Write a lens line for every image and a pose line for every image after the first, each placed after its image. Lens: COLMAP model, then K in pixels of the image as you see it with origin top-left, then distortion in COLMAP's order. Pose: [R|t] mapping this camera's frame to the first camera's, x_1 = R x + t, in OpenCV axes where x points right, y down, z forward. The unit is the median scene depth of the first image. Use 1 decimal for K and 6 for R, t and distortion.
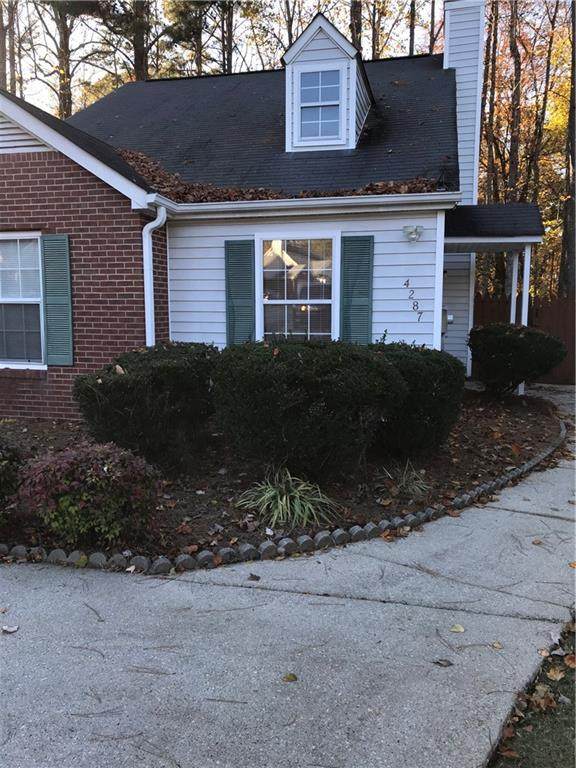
lens RADIAL K [[625.5, 0, 288.2], [0, 625.5, 383.8], [0, 0, 1]] dist [0.038254, -0.031725]
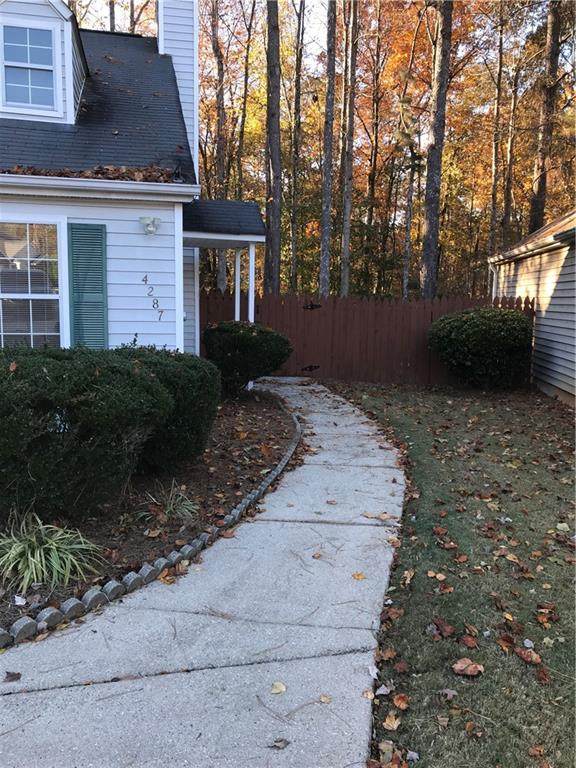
lens RADIAL K [[625.5, 0, 284.9], [0, 625.5, 382.5], [0, 0, 1]] dist [0.038254, -0.031725]
pose [[0.899865, -0.042905, 0.434052, -0.043044], [0.036600, 0.999068, 0.022877, -0.028845], [-0.434629, -0.004700, 0.900597, 0.102099]]
